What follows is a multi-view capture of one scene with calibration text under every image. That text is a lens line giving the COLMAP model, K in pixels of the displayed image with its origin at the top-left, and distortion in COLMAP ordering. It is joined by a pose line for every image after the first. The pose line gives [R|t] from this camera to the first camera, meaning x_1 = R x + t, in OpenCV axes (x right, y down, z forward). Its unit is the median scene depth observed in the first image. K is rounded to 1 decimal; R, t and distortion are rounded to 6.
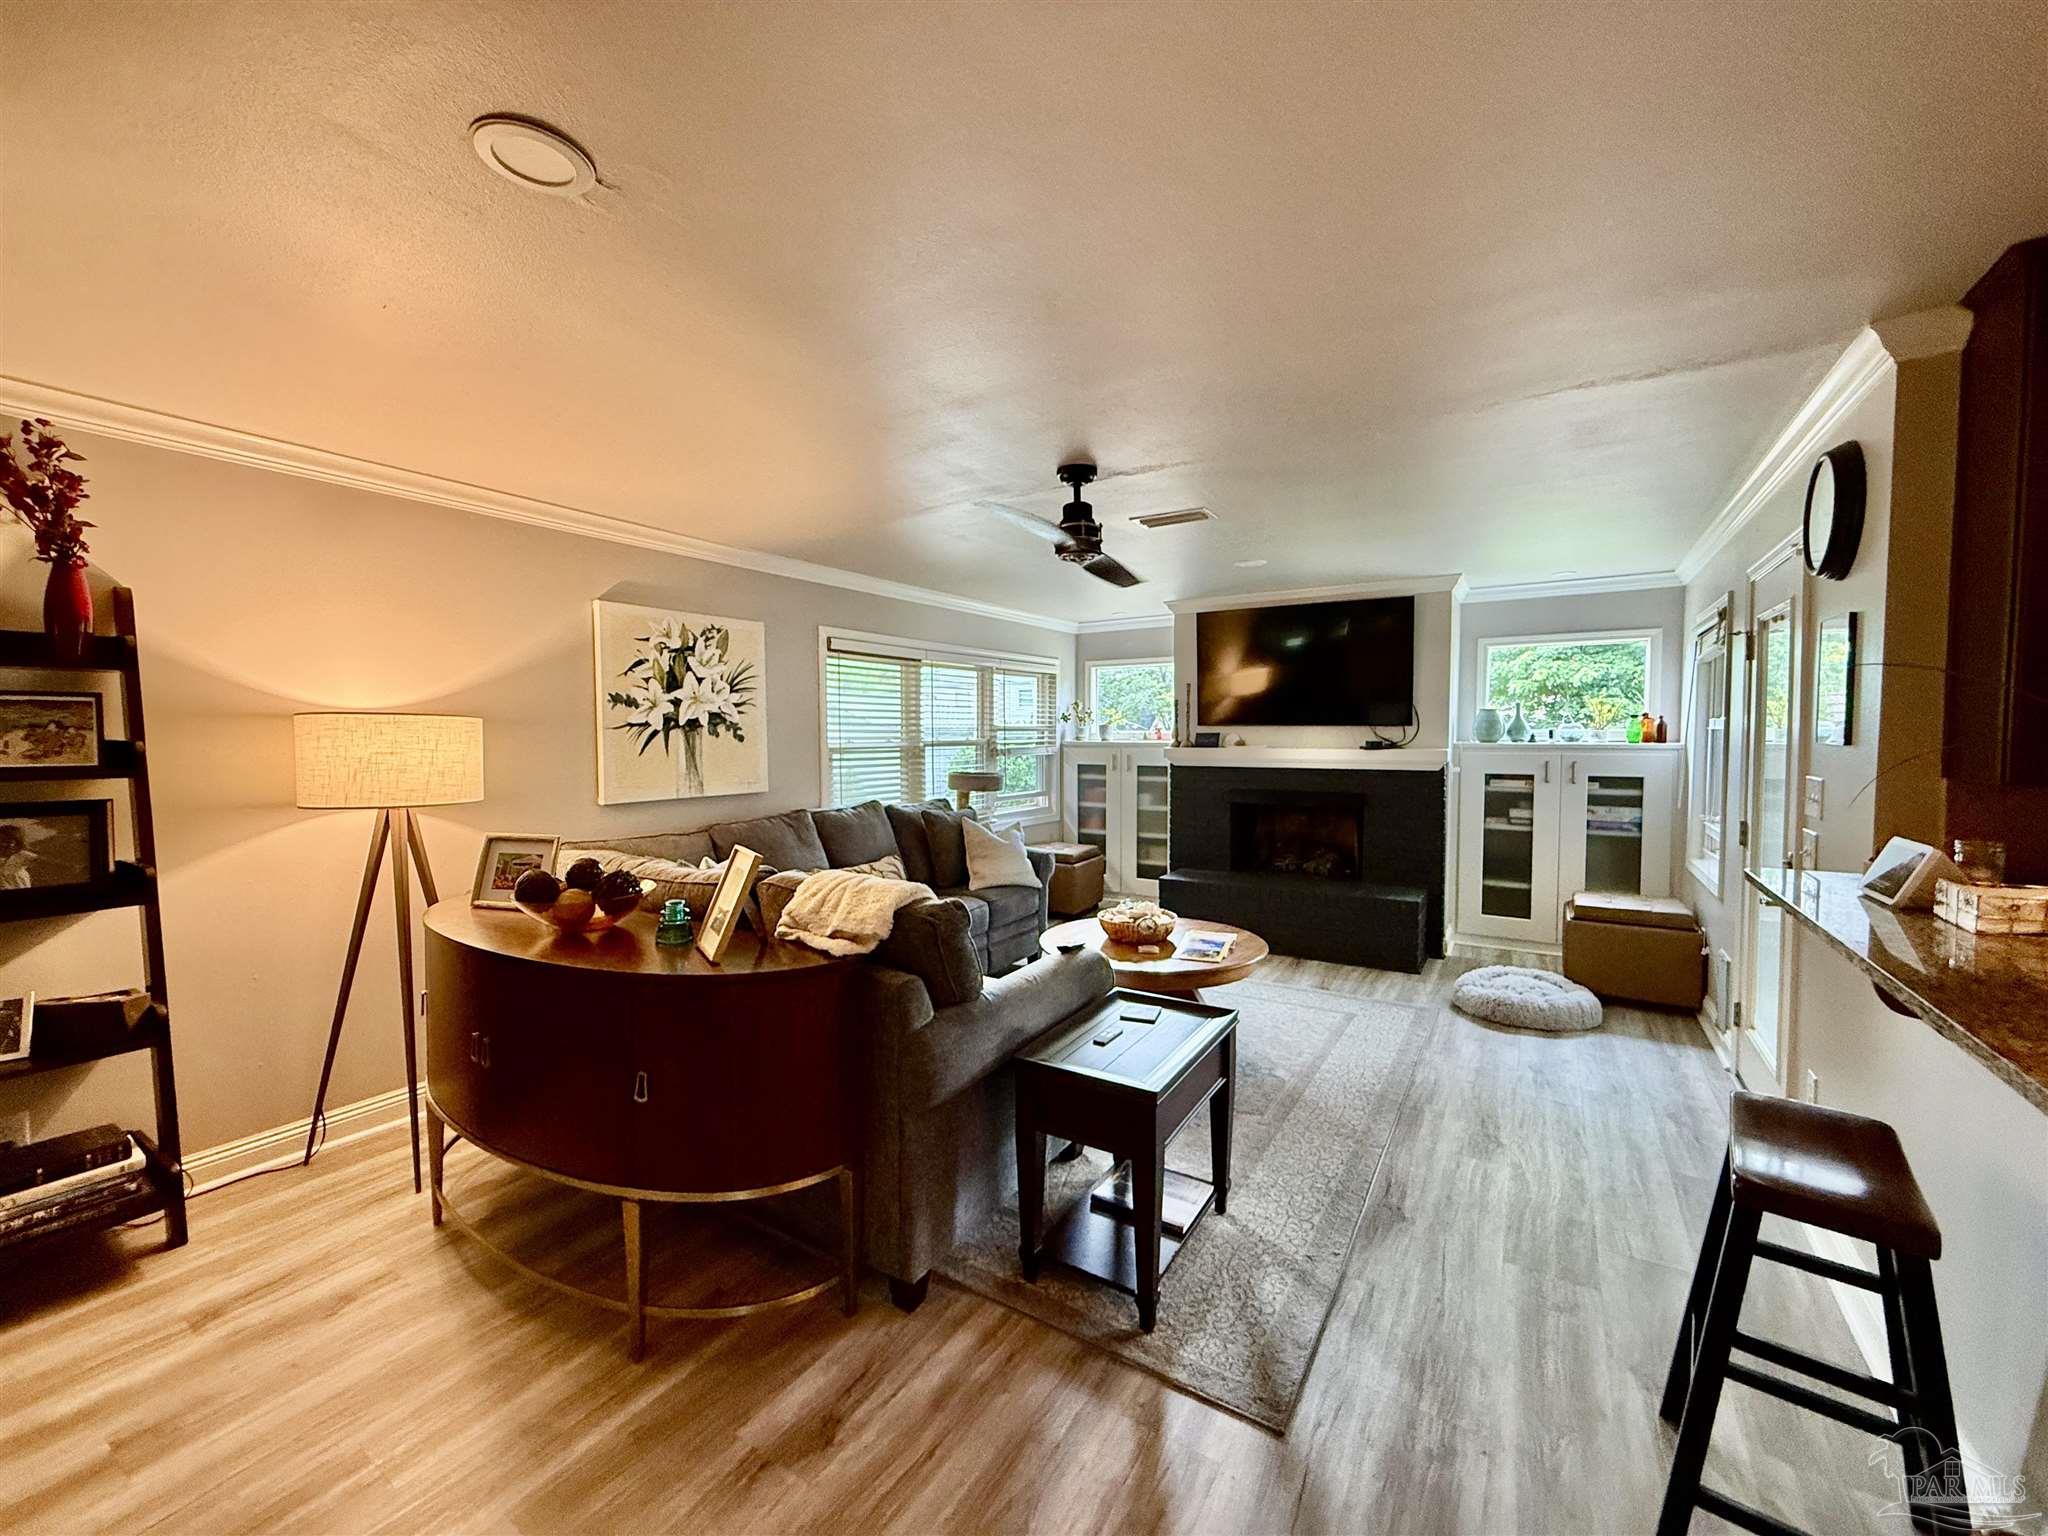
lens RADIAL K [[815.0, 0, 1021.8], [0, 815.0, 768.8], [0, 0, 1]] dist [-0.001047, 0.000557]
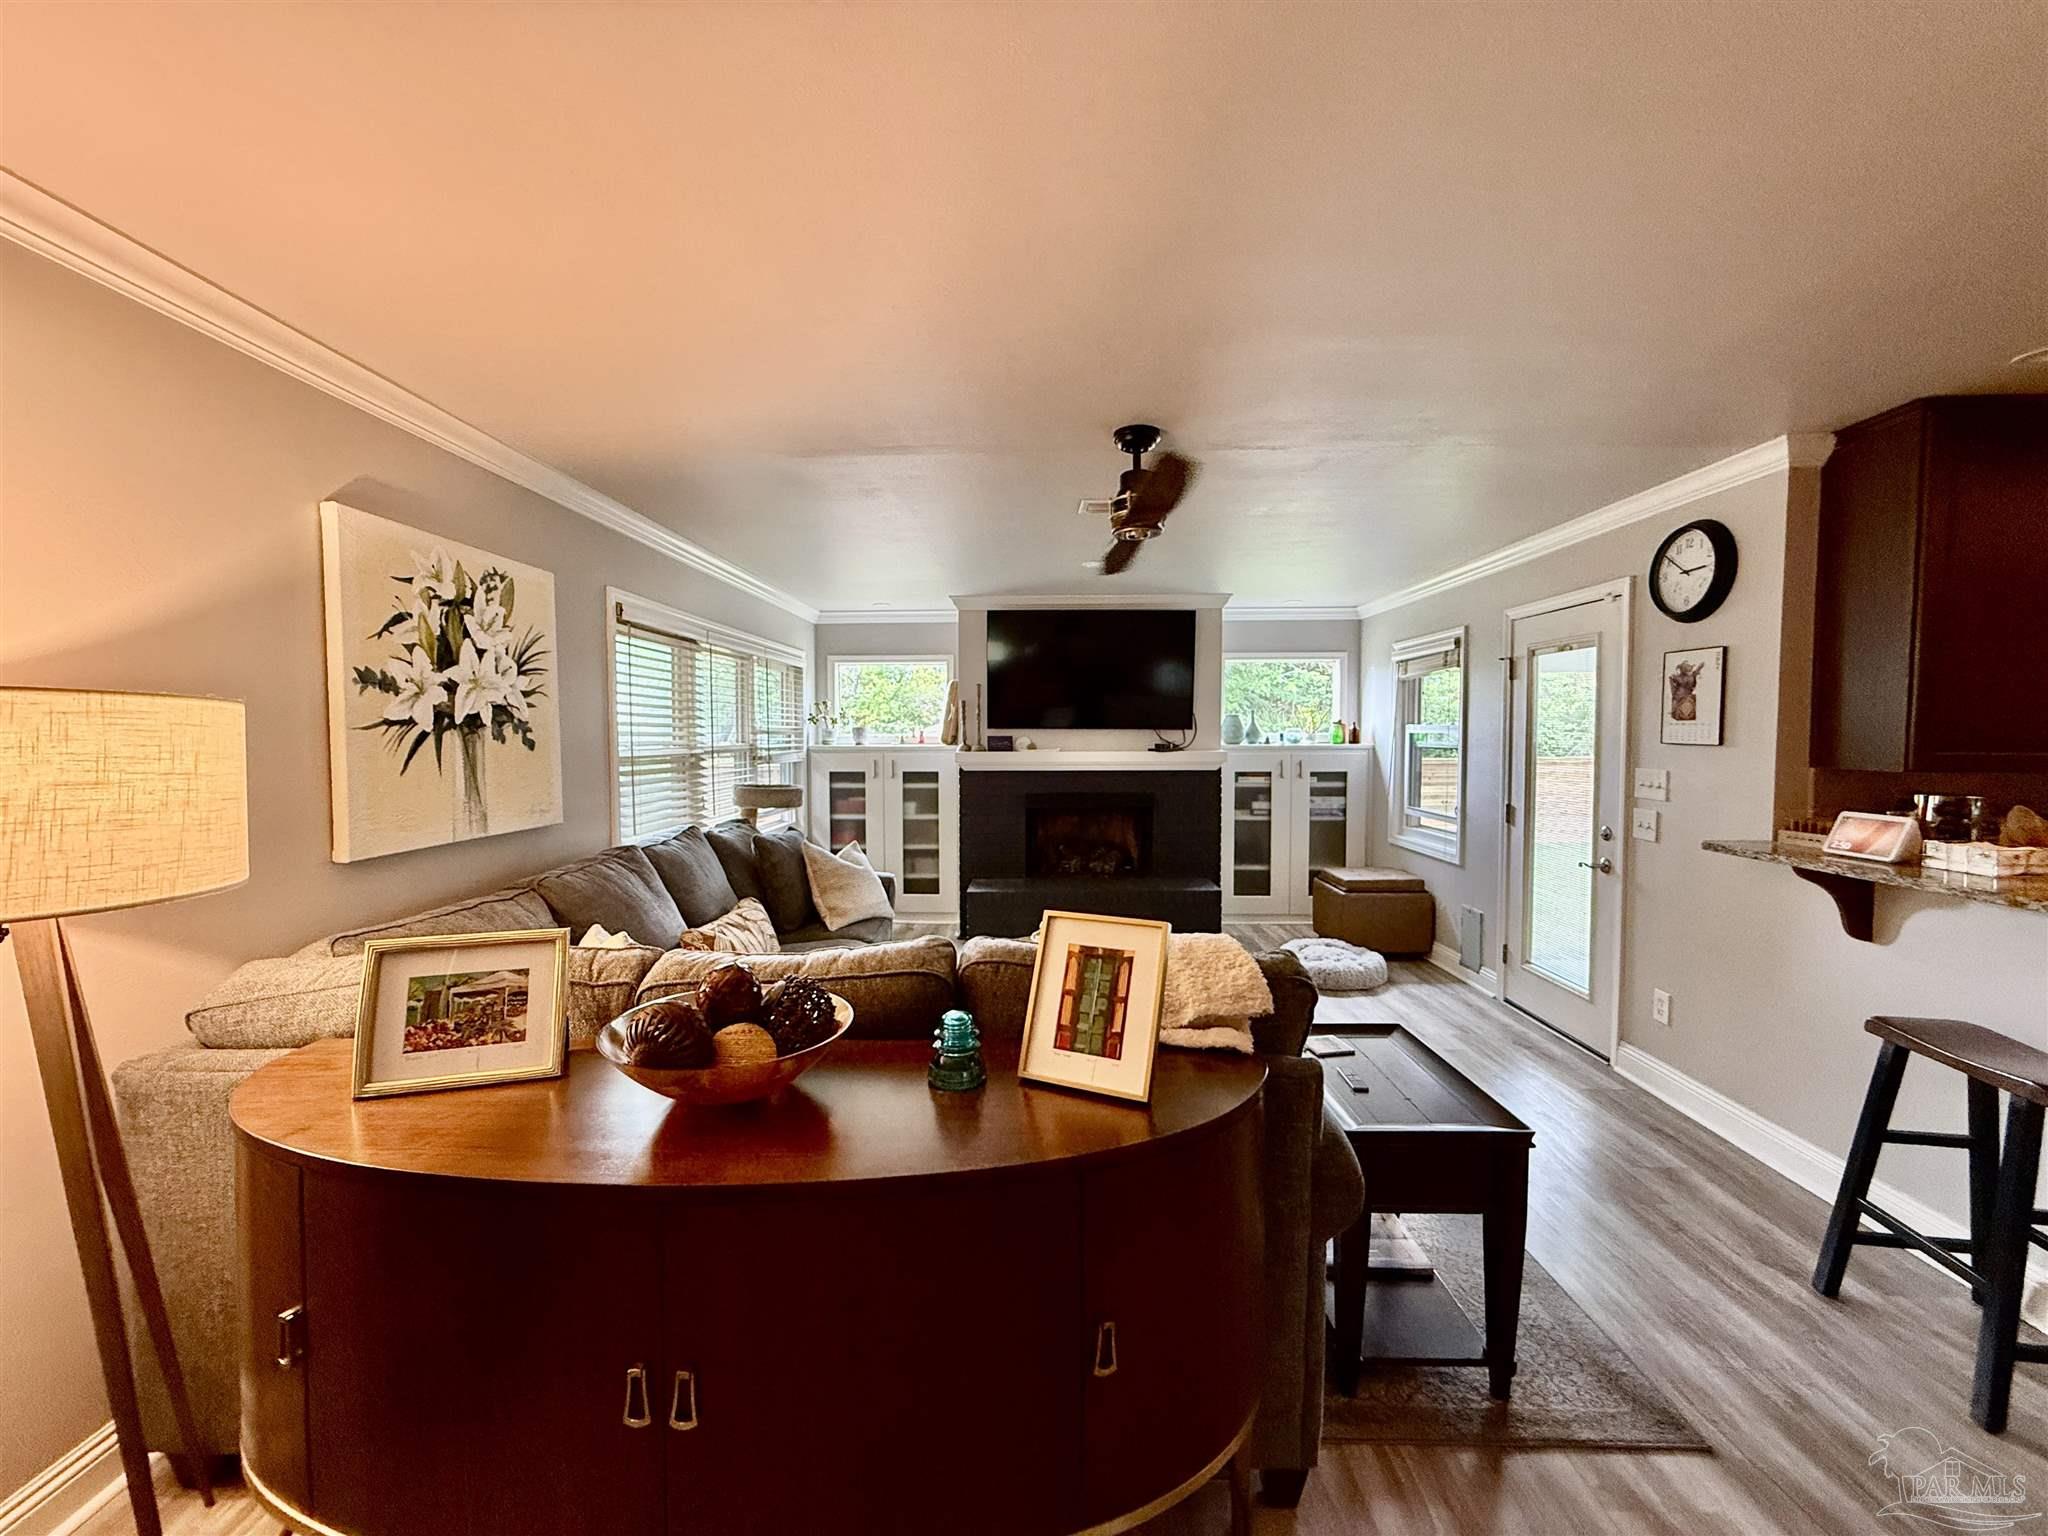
lens RADIAL K [[815.0, 0, 1021.8], [0, 815.0, 768.8], [0, 0, 1]] dist [-0.001047, 0.000557]
pose [[0.854976, -0.021159, 0.518236, -0.373909], [0.023296, 0.999726, 0.002385, -0.010776], [-0.518144, 0.010034, 0.855234, 0.246353]]
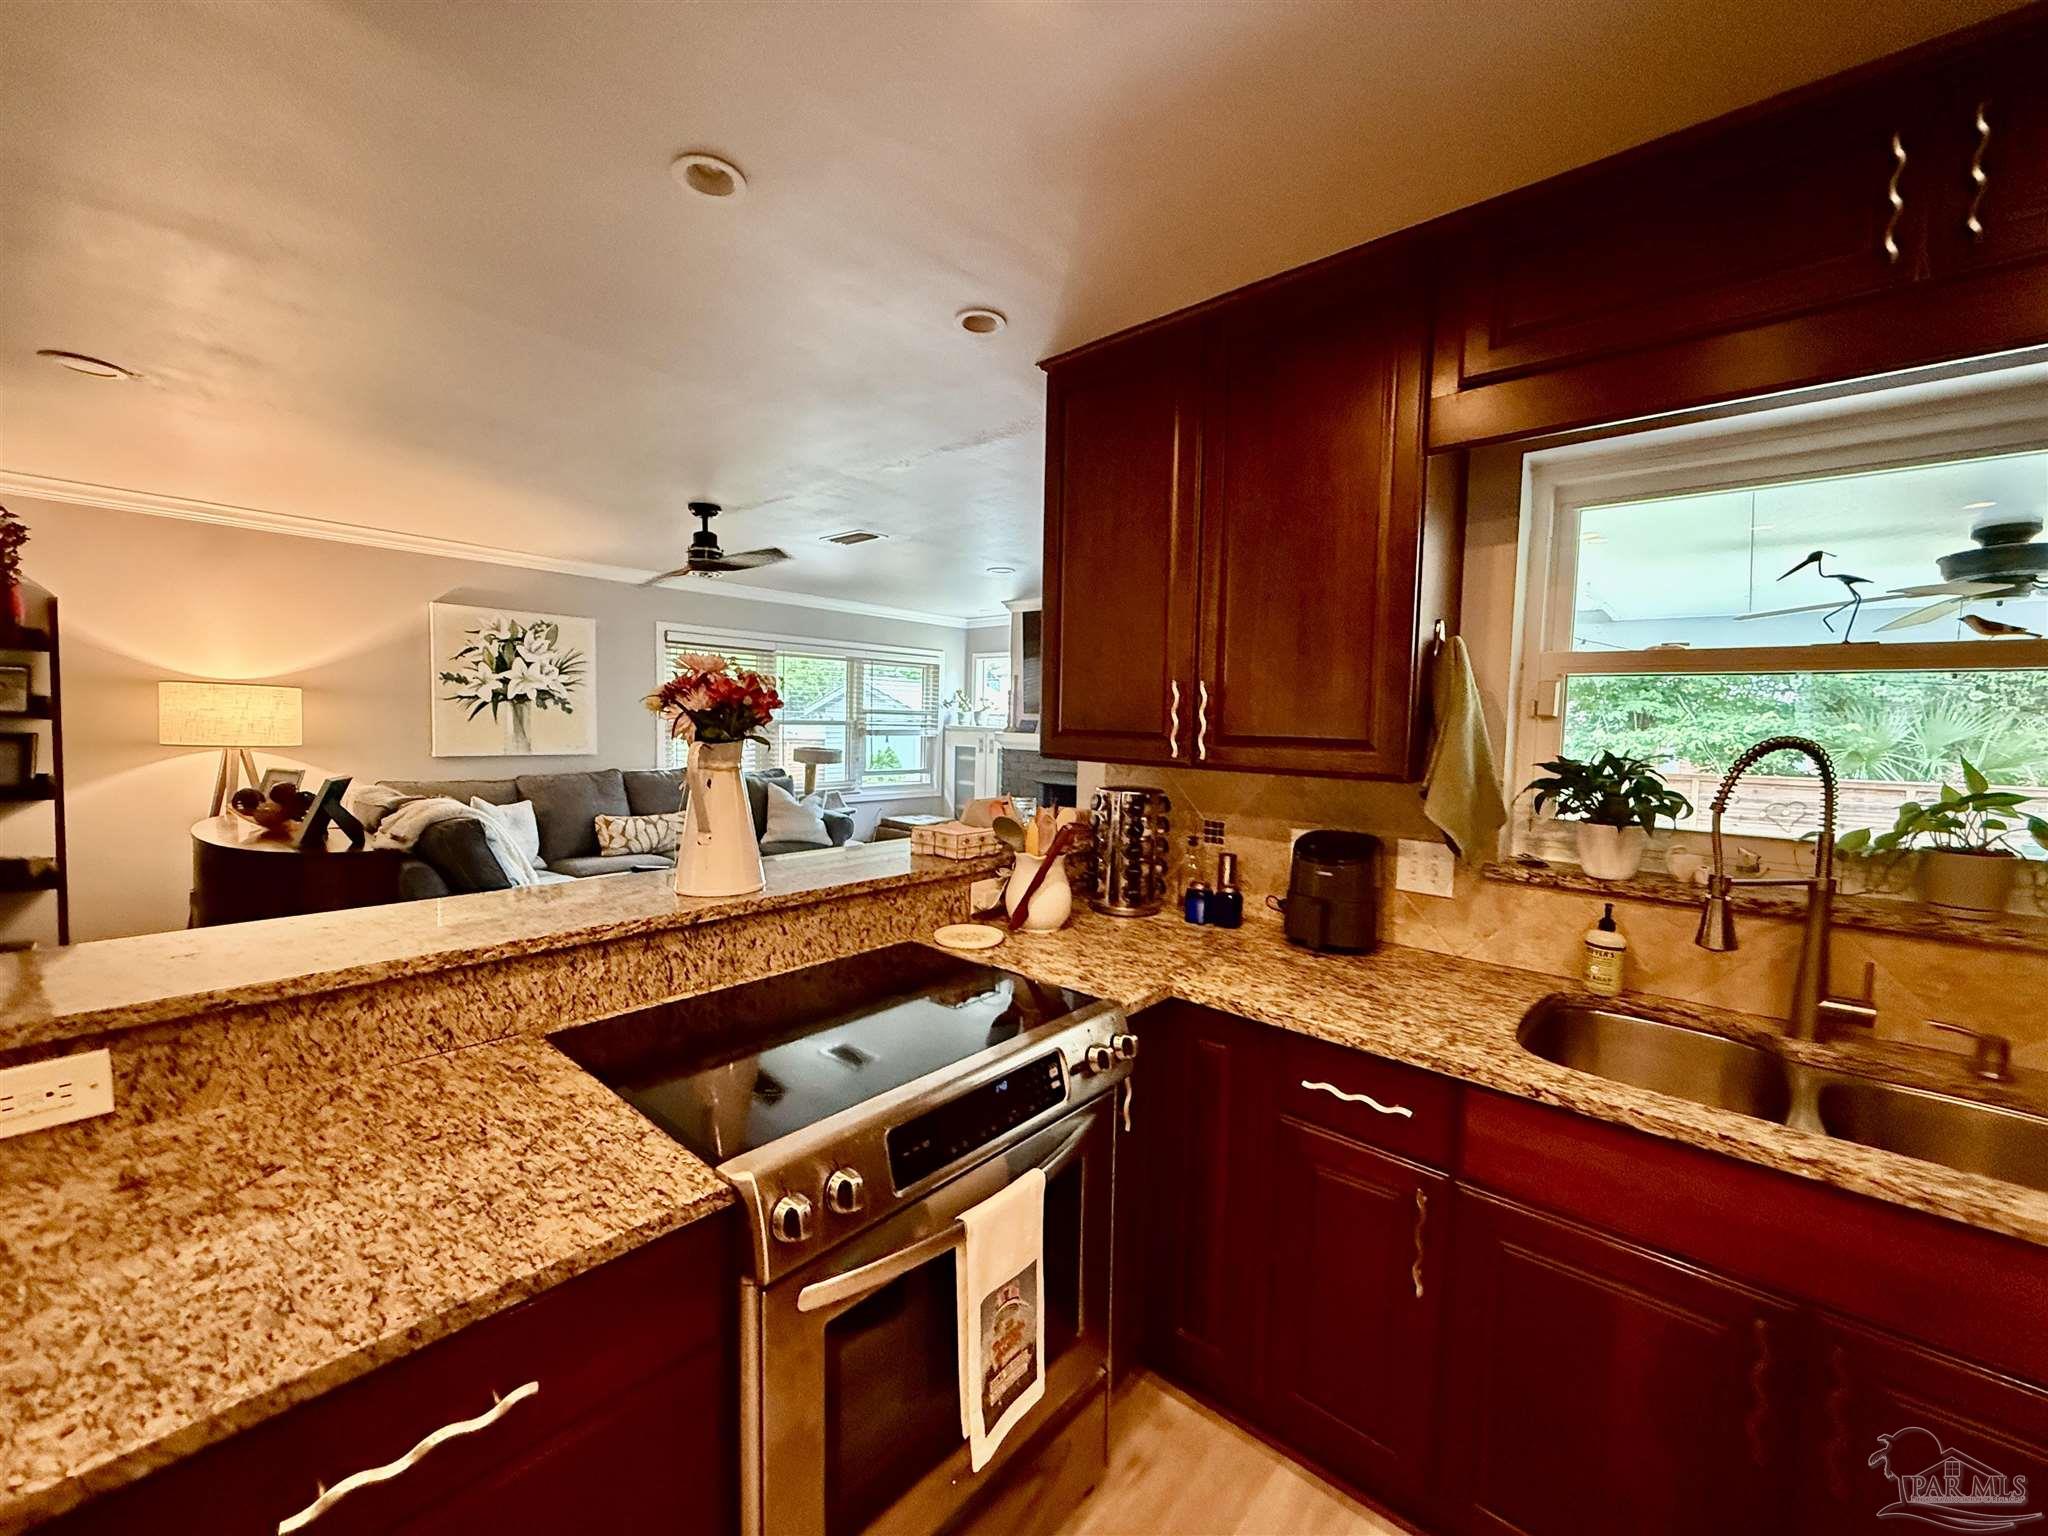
lens RADIAL K [[815.0, 0, 1021.8], [0, 815.0, 768.8], [0, 0, 1]] dist [-0.001047, 0.000557]
pose [[0.987426, 0.038249, -0.153382, 0.588237], [-0.036231, 0.999216, 0.015932, 0.007609], [0.153871, -0.010174, 0.988039, -0.153076]]
